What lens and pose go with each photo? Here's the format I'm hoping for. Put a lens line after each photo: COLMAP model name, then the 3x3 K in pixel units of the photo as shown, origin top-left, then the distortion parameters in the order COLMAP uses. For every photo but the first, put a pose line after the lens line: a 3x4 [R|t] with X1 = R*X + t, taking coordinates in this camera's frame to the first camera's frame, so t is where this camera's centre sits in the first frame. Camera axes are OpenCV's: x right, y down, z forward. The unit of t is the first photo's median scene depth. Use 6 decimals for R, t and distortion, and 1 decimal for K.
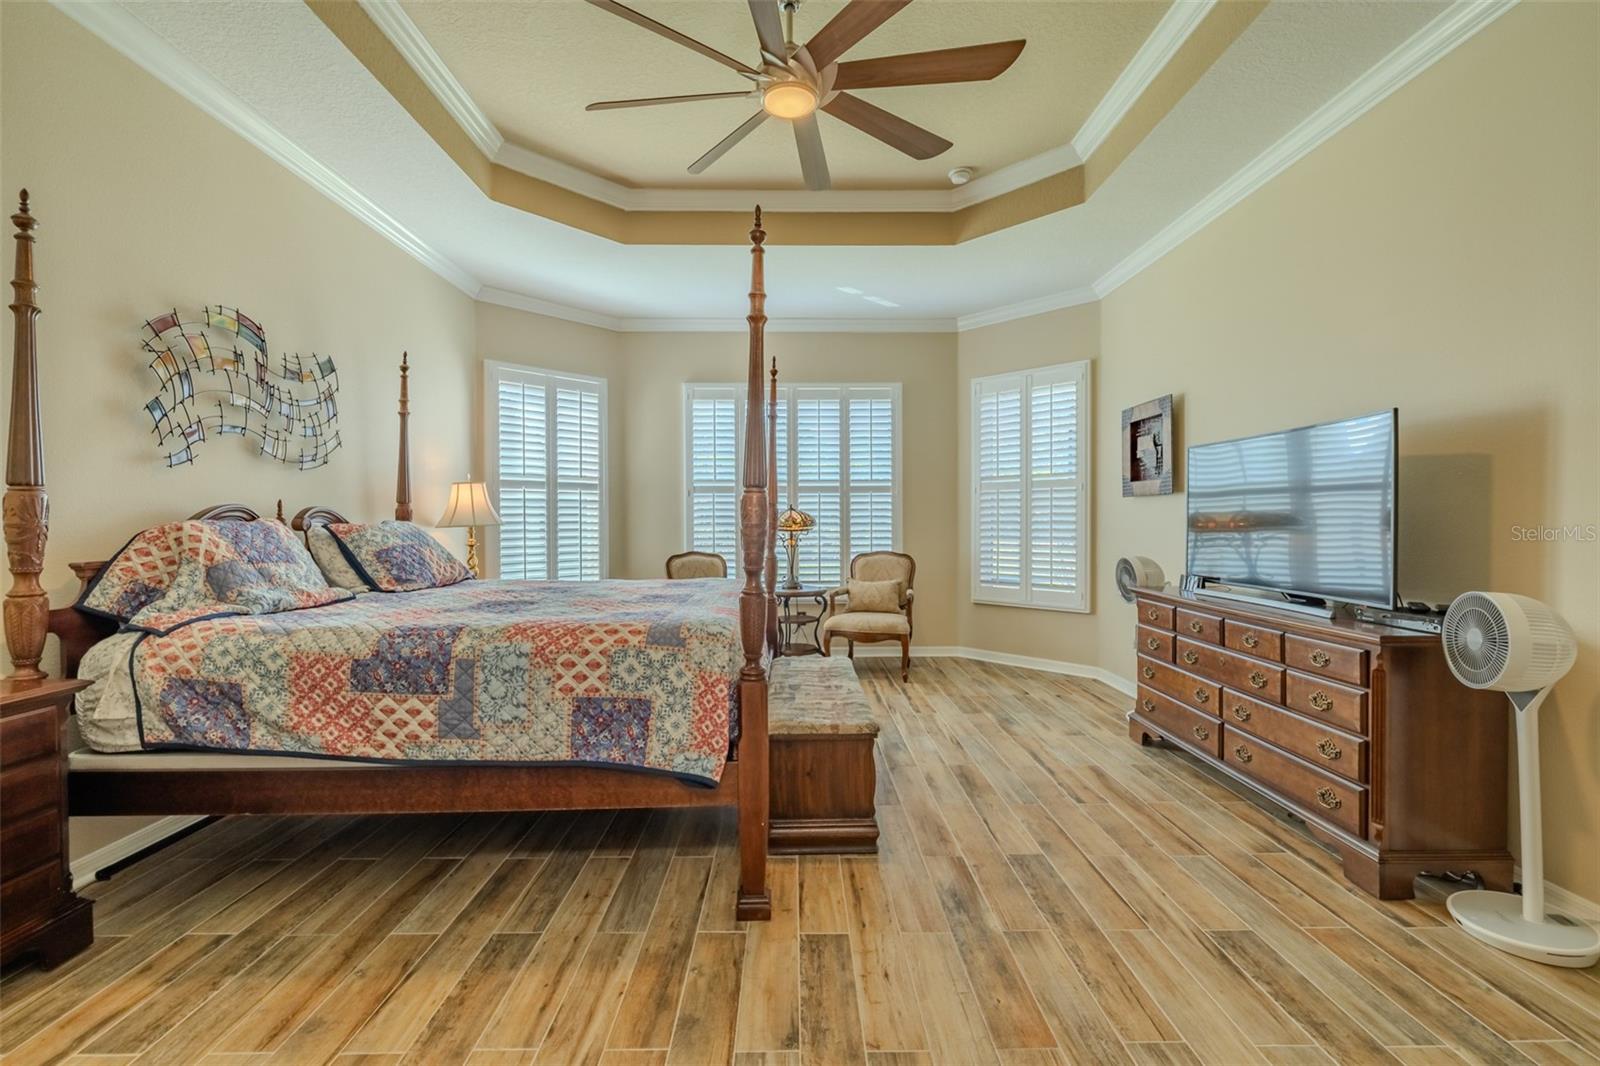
lens RADIAL K [[669.5, 0, 801.3], [0, 669.5, 526.4], [0, 0, 1]] dist [-0.000848, -0.000730]
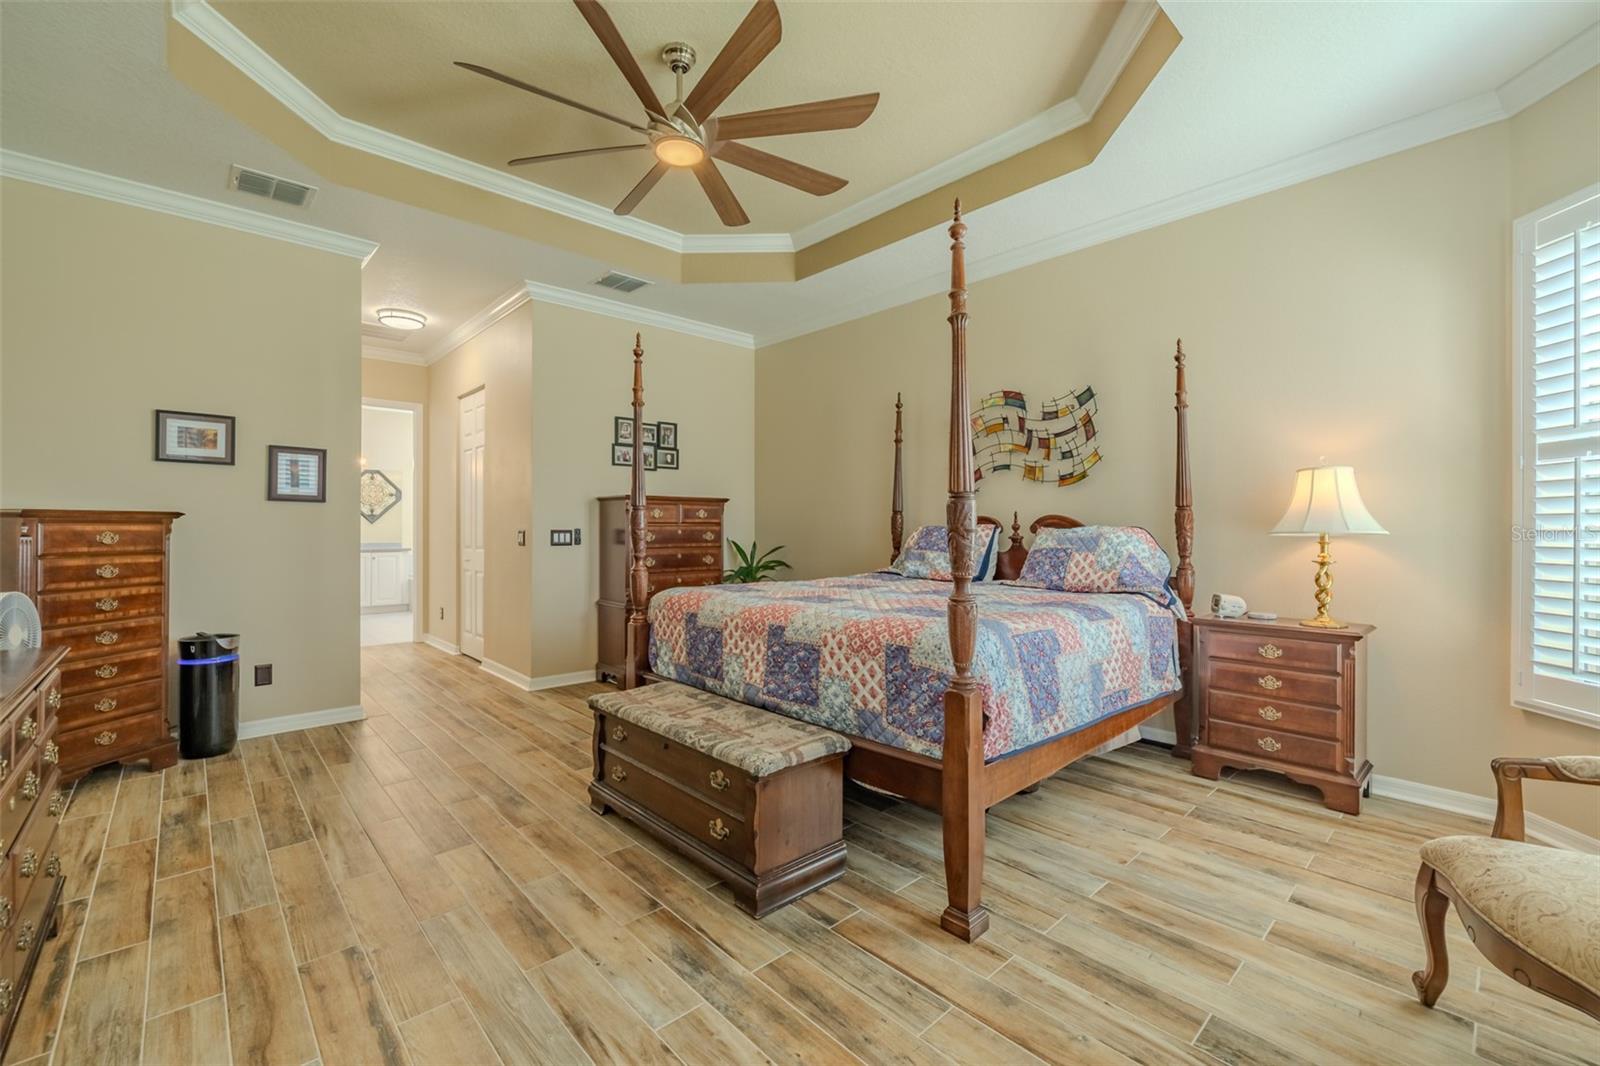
lens RADIAL K [[669.5, 0, 801.3], [0, 669.5, 526.4], [0, 0, 1]] dist [-0.000848, -0.000730]
pose [[-0.743952, 0.000389, -0.668232, 0.527455], [-0.005397, 0.999964, 0.006591, -0.014971], [0.668211, 0.008510, -0.743923, 1.790039]]
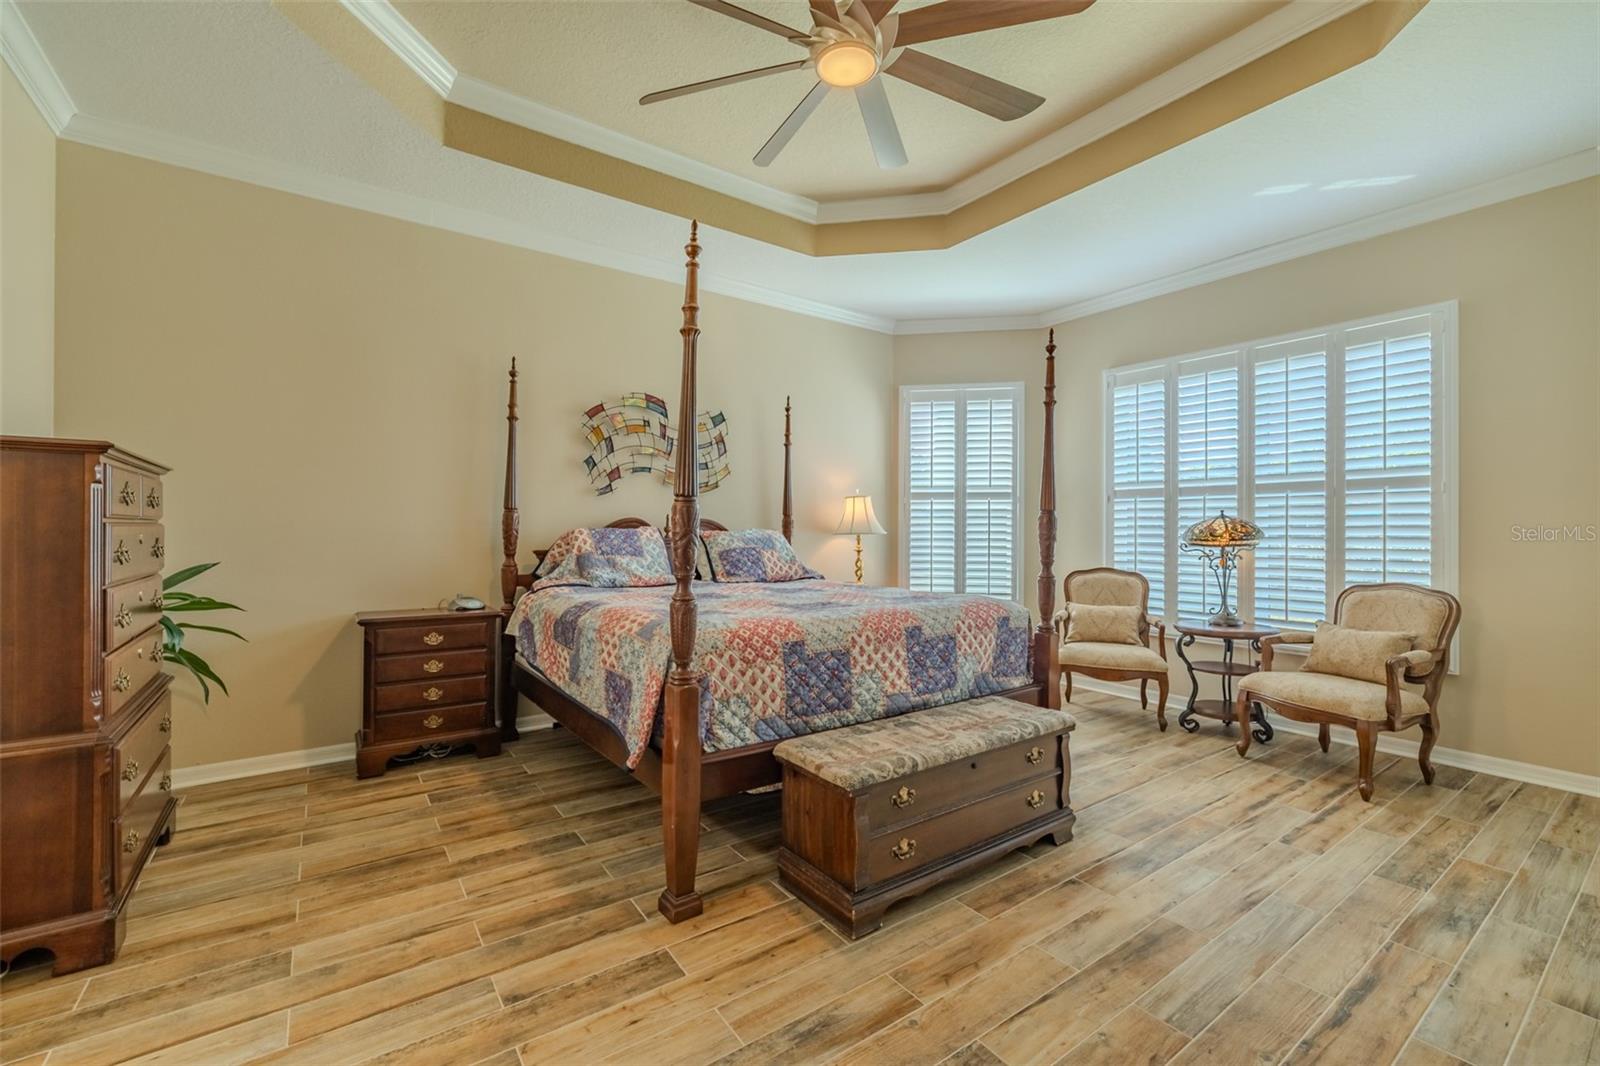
lens RADIAL K [[669.5, 0, 801.3], [0, 669.5, 526.4], [0, 0, 1]] dist [-0.000848, -0.000730]
pose [[0.568823, 0.000514, -0.822460, 0.626580], [-0.013757, 0.999866, -0.008890, -0.003834], [0.822345, 0.016372, 0.568753, 0.404395]]
